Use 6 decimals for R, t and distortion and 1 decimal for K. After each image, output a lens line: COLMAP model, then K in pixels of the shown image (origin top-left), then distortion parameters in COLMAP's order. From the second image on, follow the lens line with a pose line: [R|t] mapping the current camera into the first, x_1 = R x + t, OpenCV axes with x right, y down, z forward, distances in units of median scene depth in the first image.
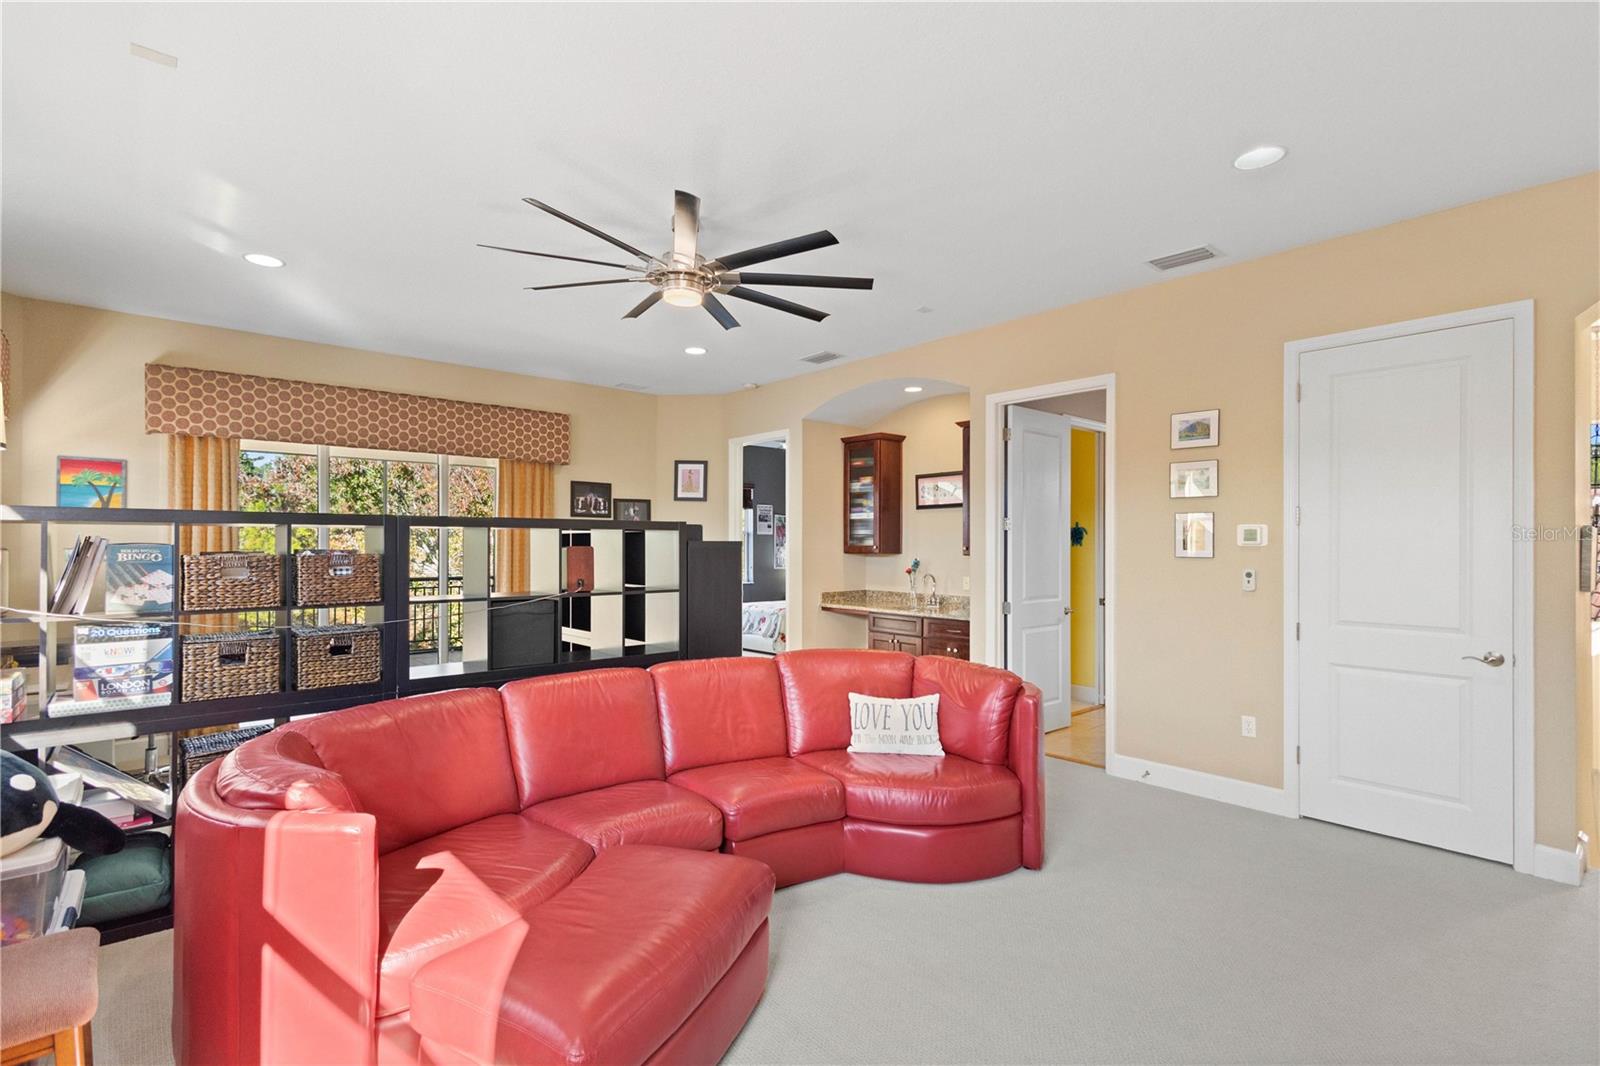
lens RADIAL K [[744.4, 0, 806.4], [0, 744.4, 537.9], [0, 0, 1]] dist [0.009054, -0.003091]
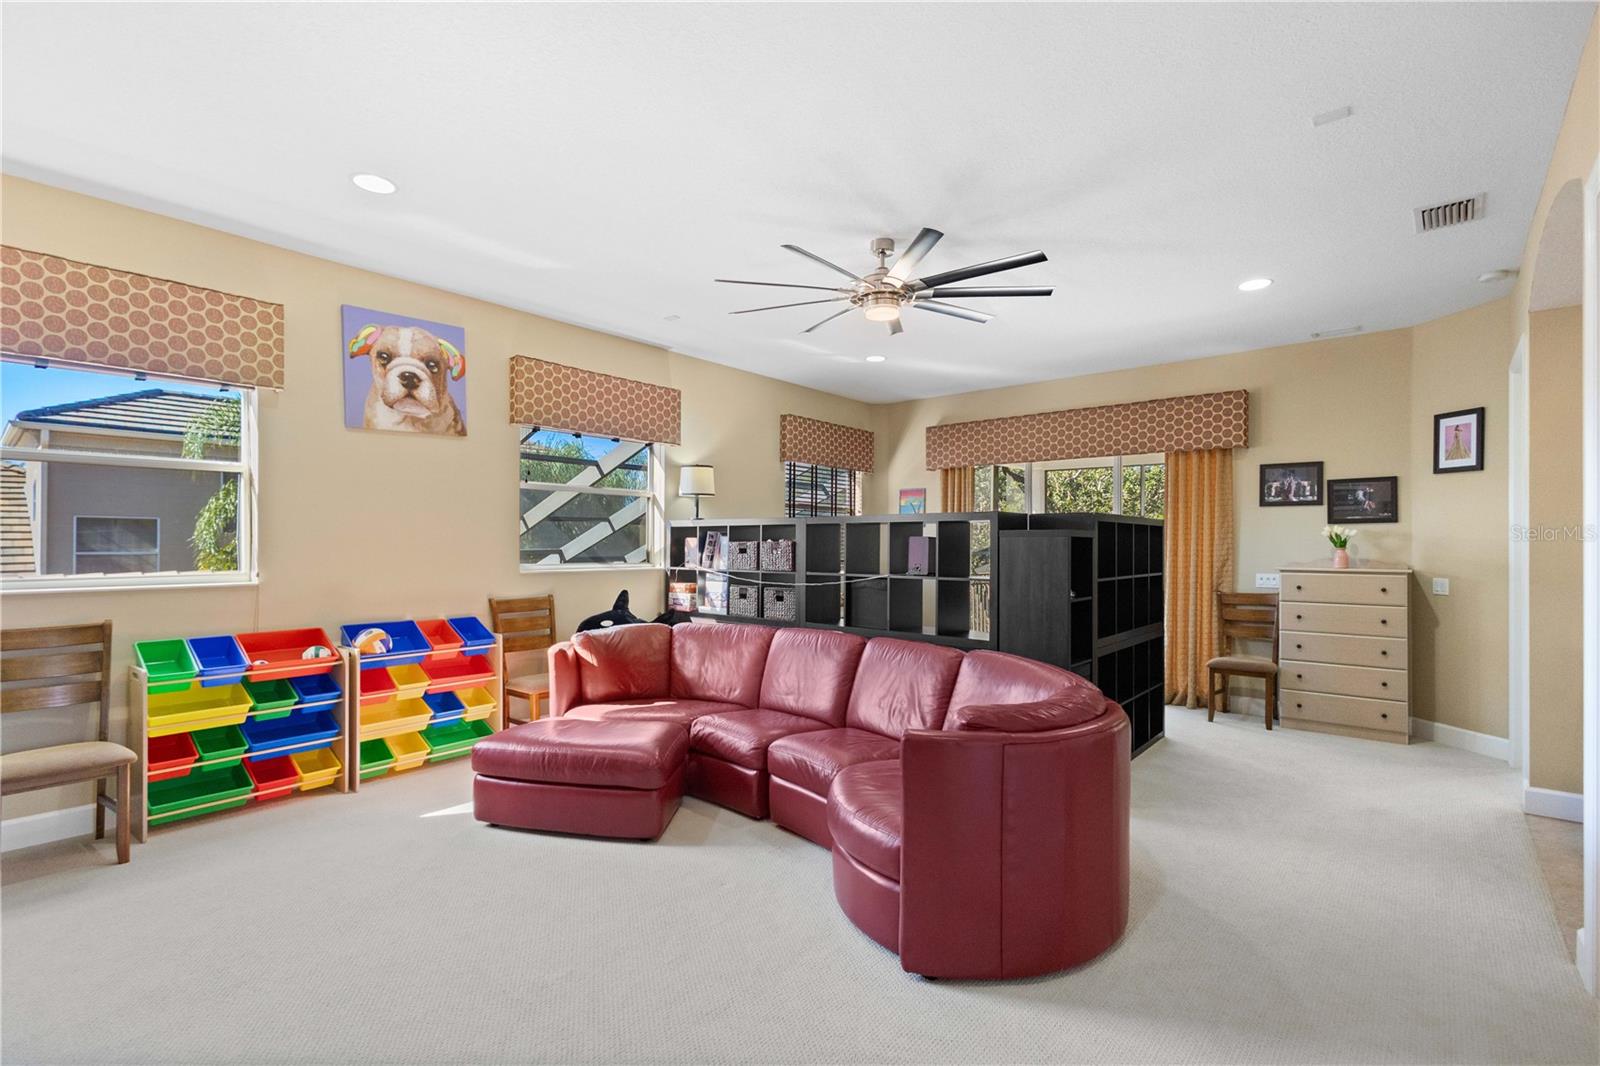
lens RADIAL K [[744.4, 0, 807.3], [0, 744.4, 539.8], [0, 0, 1]] dist [0.009054, -0.003091]
pose [[0.133861, -0.006736, -0.990977, 0.484441], [0.006736, 0.999960, -0.005887, 0.012004], [0.990977, -0.005887, 0.133901, 0.383397]]
